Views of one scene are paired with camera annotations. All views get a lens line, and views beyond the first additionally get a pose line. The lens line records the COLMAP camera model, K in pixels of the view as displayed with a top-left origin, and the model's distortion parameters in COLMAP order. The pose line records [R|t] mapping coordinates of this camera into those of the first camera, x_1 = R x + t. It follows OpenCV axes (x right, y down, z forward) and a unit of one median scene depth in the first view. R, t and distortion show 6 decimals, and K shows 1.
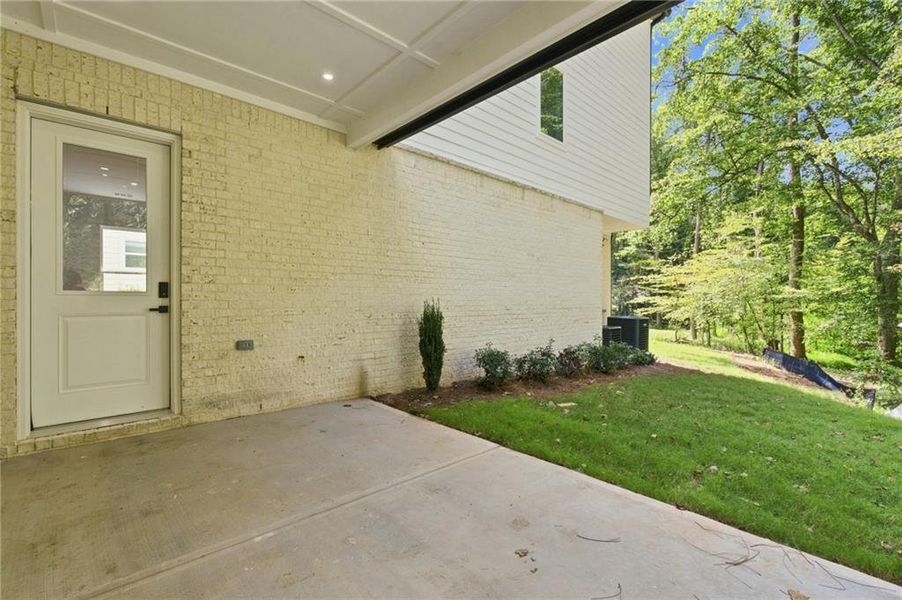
lens RADIAL K [[394.6, 0, 449.2], [0, 394.6, 298.8], [0, 0, 1]] dist [0.001188, 0.000012]
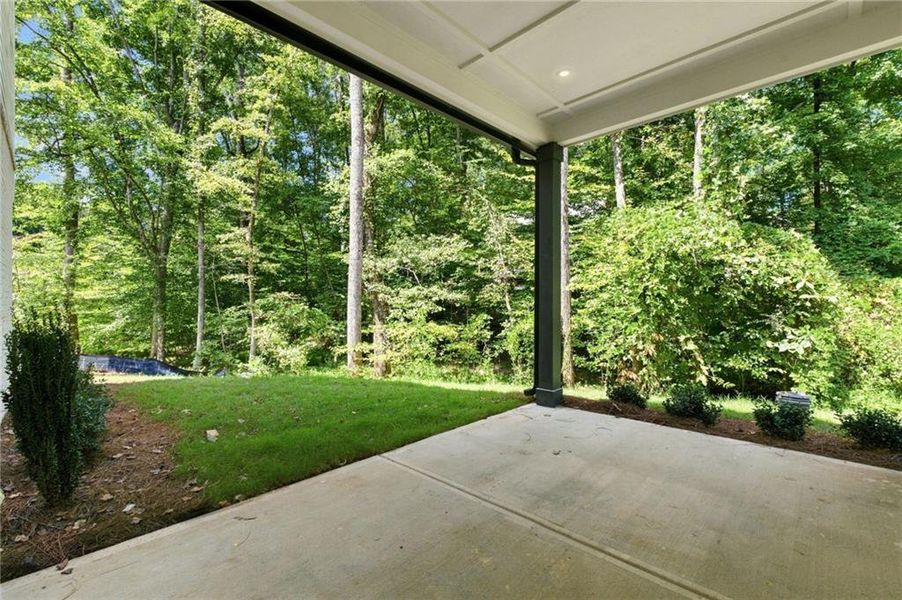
lens RADIAL K [[394.6, 0, 449.2], [0, 394.6, 299.3], [0, 0, 1]] dist [0.001188, 0.000012]
pose [[-0.048015, 0.012847, 0.998764, -1.165126], [0.007578, 0.999893, -0.012497, 0.014051], [-0.998818, 0.006969, -0.048107, 1.221623]]
